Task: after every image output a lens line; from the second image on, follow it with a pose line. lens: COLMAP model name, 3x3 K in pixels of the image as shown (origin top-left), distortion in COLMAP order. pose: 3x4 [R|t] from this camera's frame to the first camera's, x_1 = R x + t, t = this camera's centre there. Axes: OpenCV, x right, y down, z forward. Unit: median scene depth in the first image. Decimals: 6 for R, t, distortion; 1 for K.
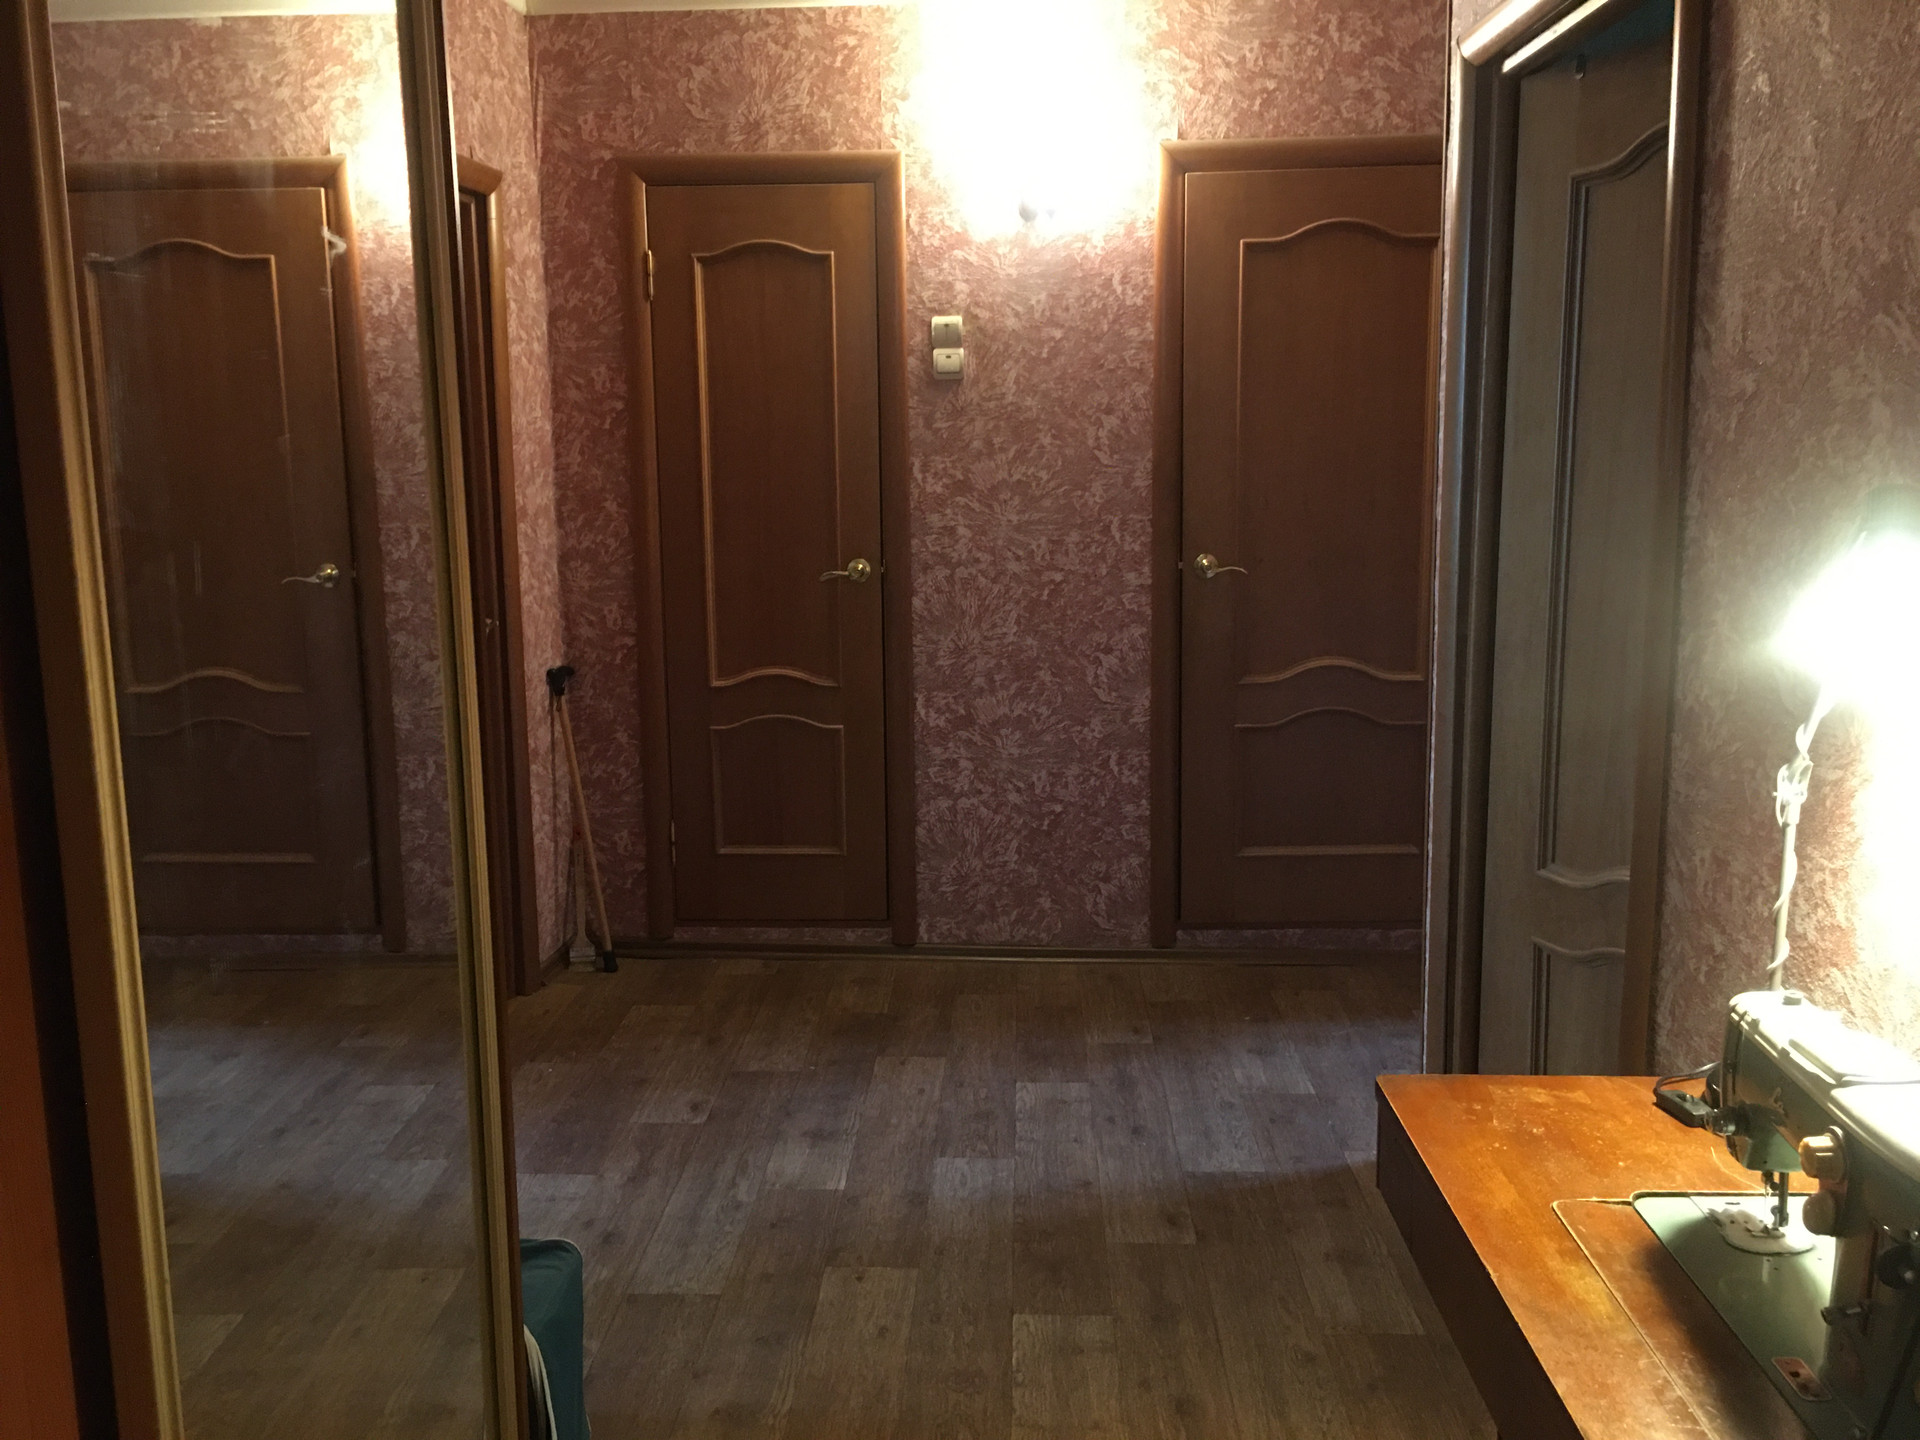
lens RADIAL K [[1643.6, 0, 962.9], [0, 1643.6, 717.5], [0, 0, 1]] dist [0.085118, -0.127906]
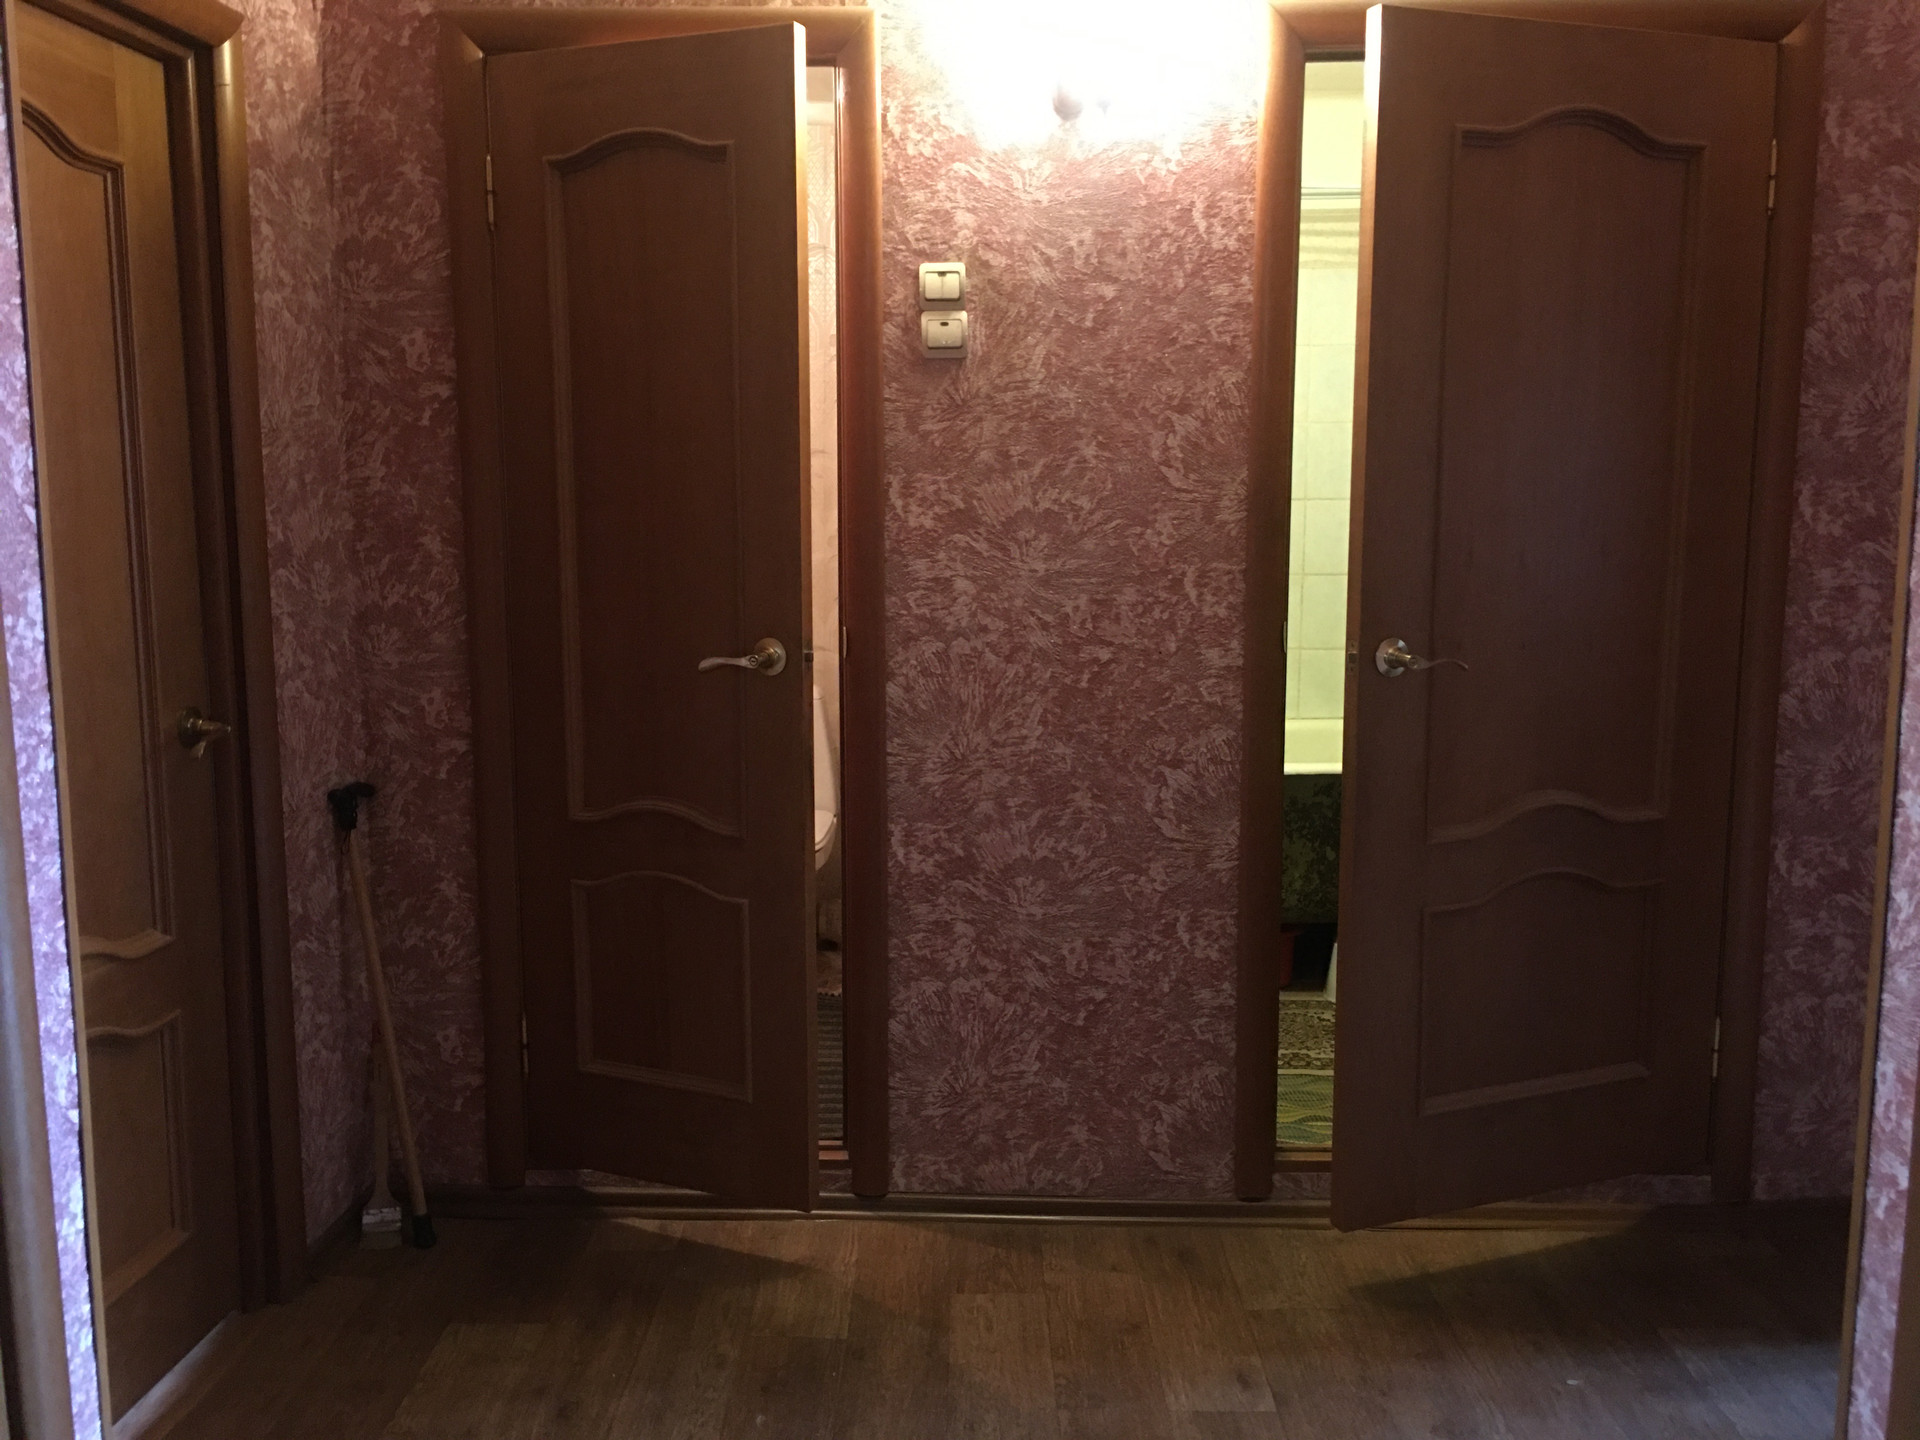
lens RADIAL K [[1618.3, 0, 960.0], [0, 1618.3, 720.0], [0, 0, 1]] dist [0.085283, -0.116105]
pose [[0.999279, 0.004992, 0.037639, -0.025961], [-0.004443, 0.999883, -0.014661, -0.048828], [-0.037708, 0.014484, 0.999184, 0.342975]]
